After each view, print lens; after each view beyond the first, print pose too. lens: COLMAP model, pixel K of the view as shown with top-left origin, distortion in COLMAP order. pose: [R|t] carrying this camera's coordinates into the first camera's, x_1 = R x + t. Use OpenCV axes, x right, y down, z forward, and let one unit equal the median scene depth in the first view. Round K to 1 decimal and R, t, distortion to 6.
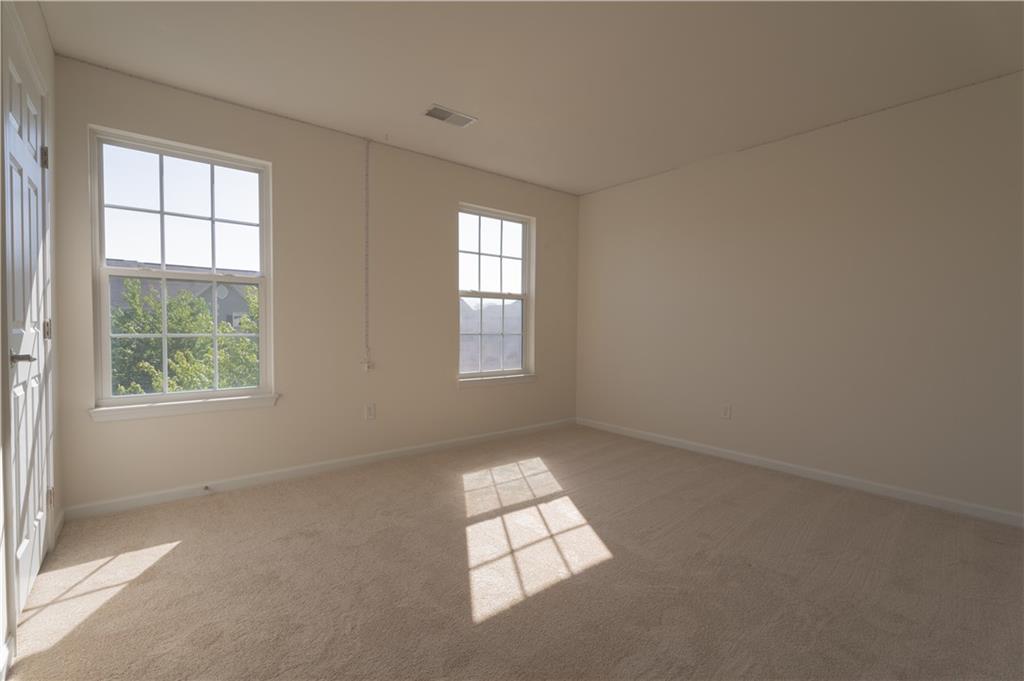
lens RADIAL K [[456.4, 0, 512.0], [0, 456.4, 340.5], [0, 0, 1]] dist [0.000741, 0.000063]
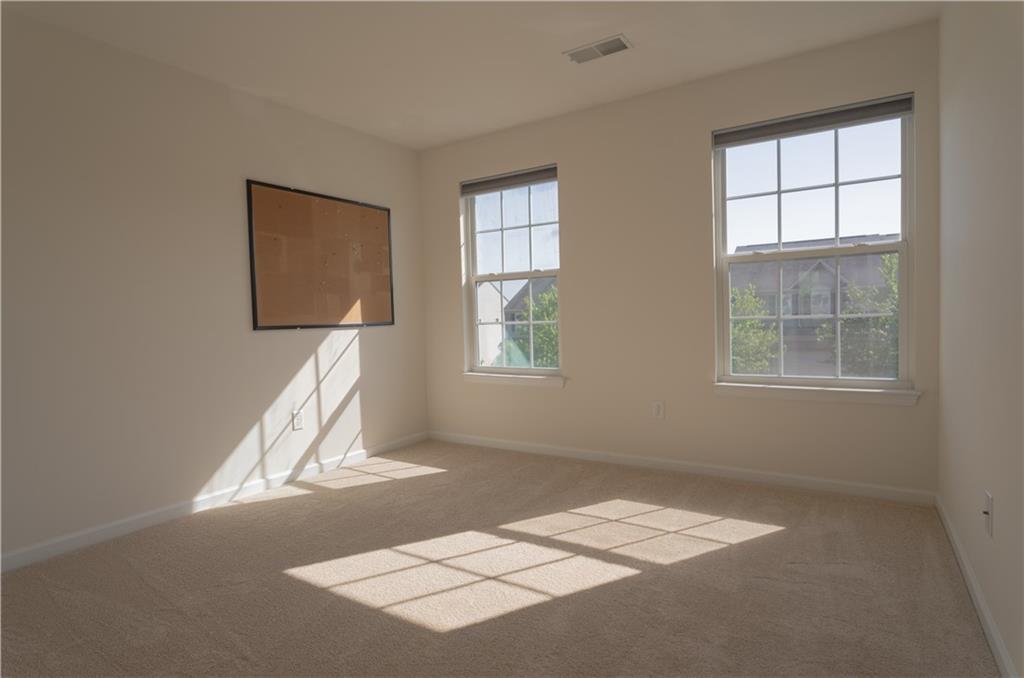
lens RADIAL K [[519.0, 0, 512.0], [0, 519.0, 339.0], [0, 0, 1]] dist [-0.004142, -0.000523]
pose [[0.331318, 0.028271, -0.943095, 0.501501], [0.005168, 0.999482, 0.031777, -0.008924], [0.943505, -0.015402, 0.331000, 0.396733]]
